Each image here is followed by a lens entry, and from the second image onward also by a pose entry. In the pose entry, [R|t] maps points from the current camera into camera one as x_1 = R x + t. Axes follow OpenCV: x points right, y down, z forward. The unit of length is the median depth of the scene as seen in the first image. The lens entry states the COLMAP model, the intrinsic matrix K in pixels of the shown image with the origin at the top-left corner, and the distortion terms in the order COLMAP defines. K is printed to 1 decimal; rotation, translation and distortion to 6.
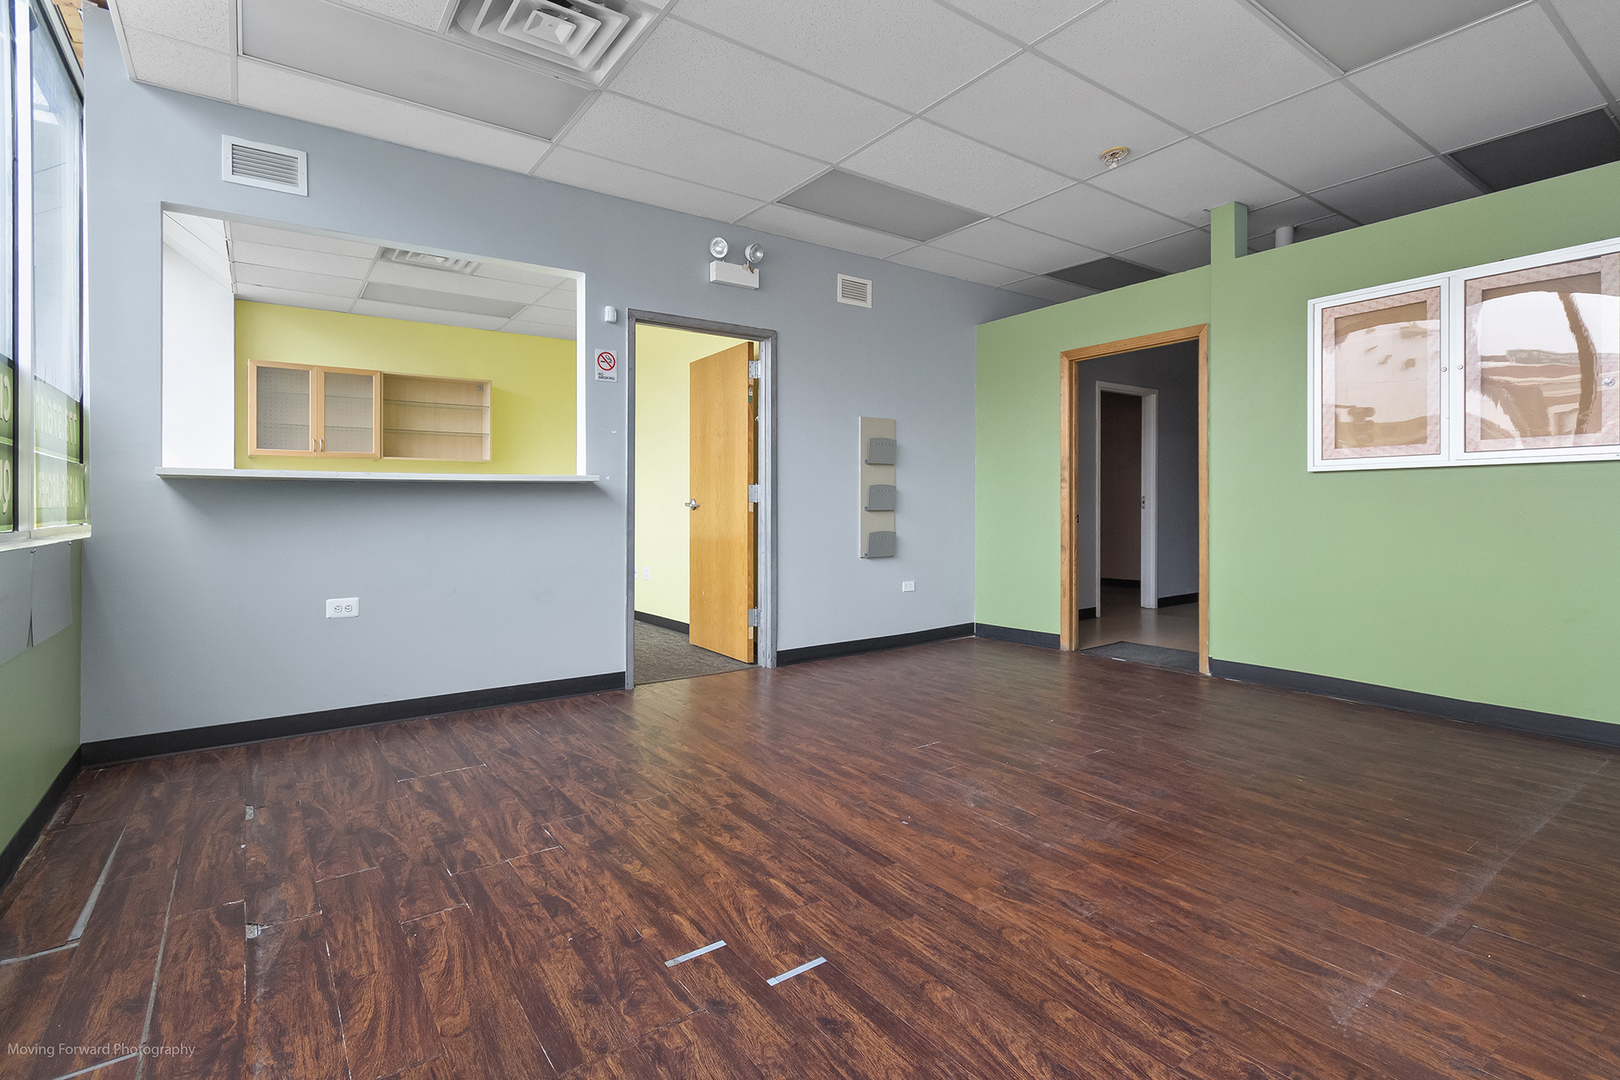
lens RADIAL K [[763.4, 0, 814.3], [0, 763.4, 506.9], [0, 0, 1]] dist [0.007913, 0.001833]
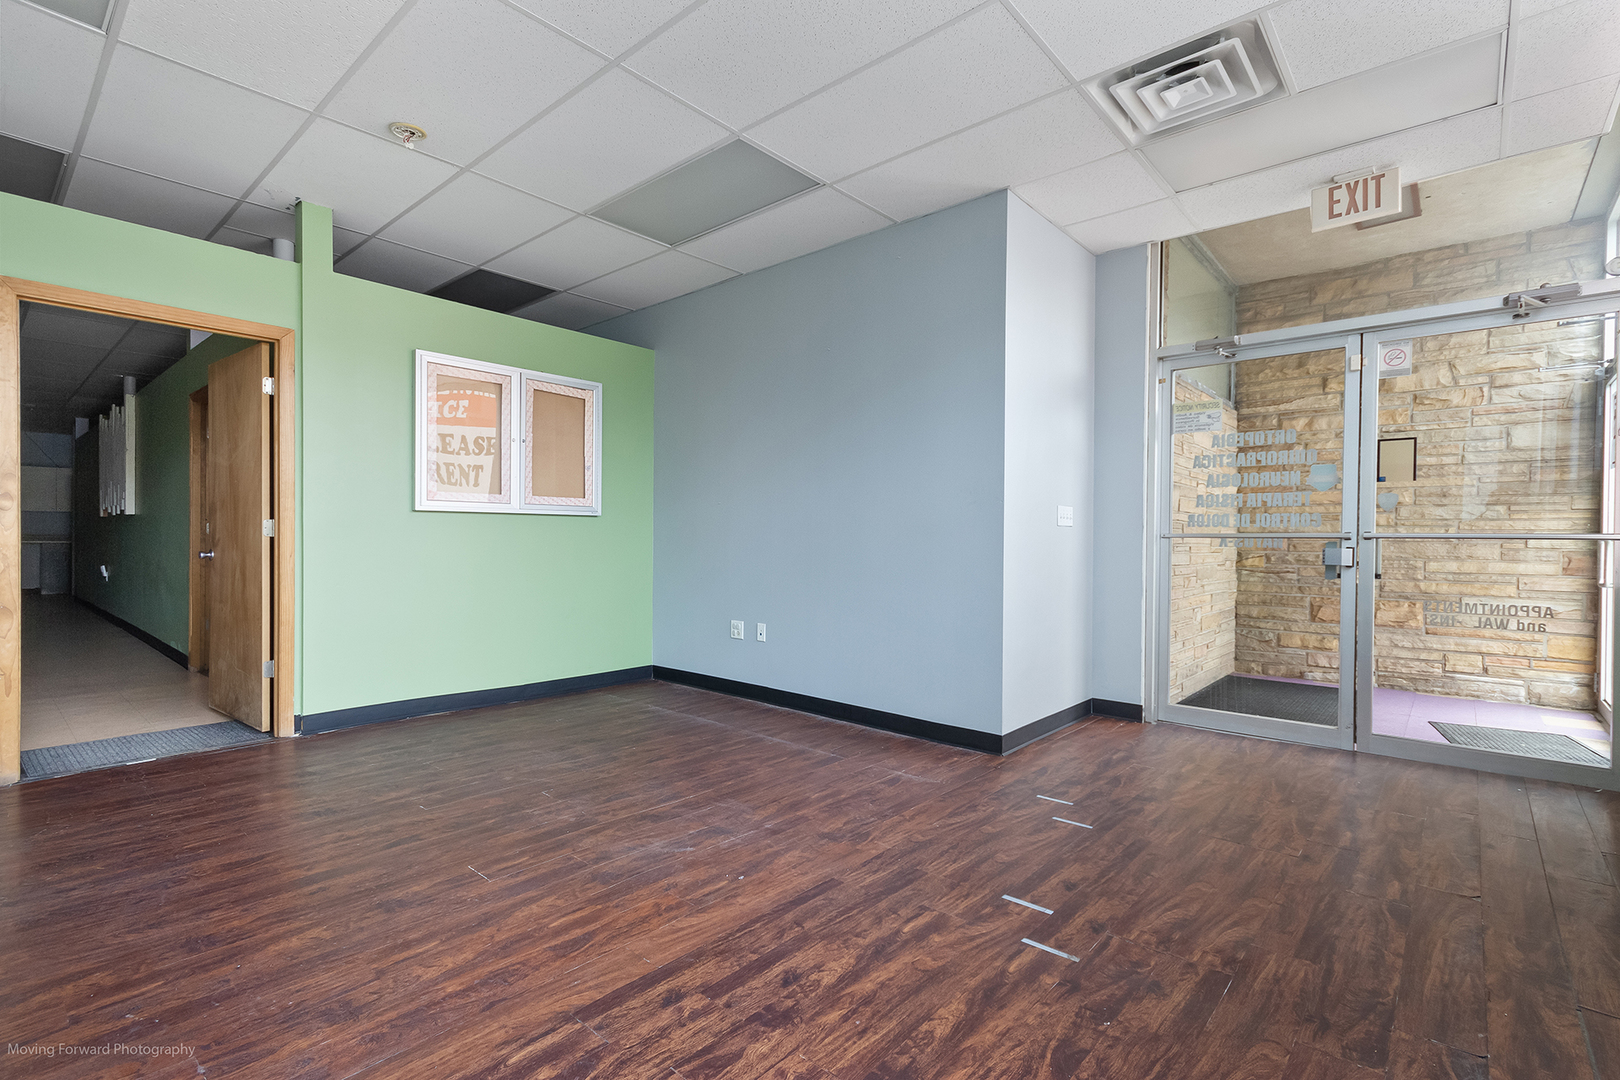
lens RADIAL K [[763.4, 0, 801.6], [0, 763.4, 542.7], [0, 0, 1]] dist [0.007913, 0.001833]
pose [[-0.220979, 0.002943, 0.975274, -0.851671], [-0.005294, 0.999977, -0.004217, 0.001894], [-0.975264, -0.006095, -0.220959, 1.178402]]
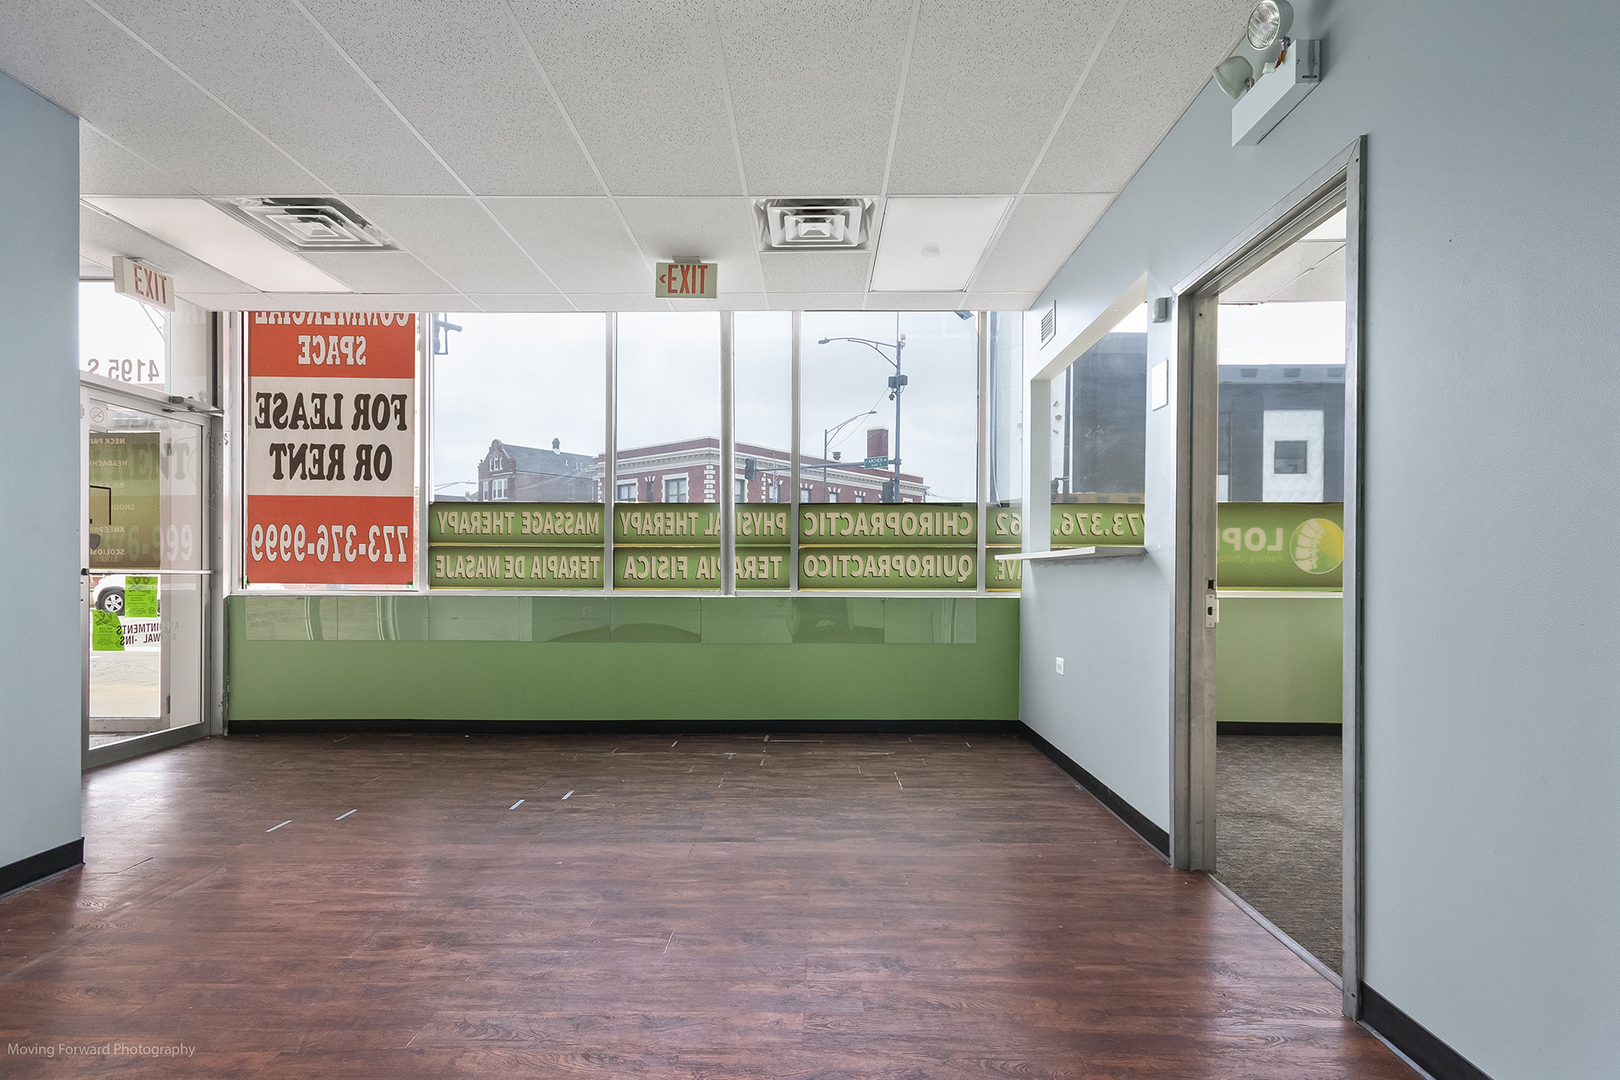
lens RADIAL K [[763.4, 0, 811.3], [0, 763.4, 579.2], [0, 0, 1]] dist [0.007913, 0.001833]
pose [[-0.584440, 0.014351, -0.811310, 0.861578], [0.003079, 0.999876, 0.015468, -0.036405], [0.811431, 0.006542, -0.584411, 2.058808]]
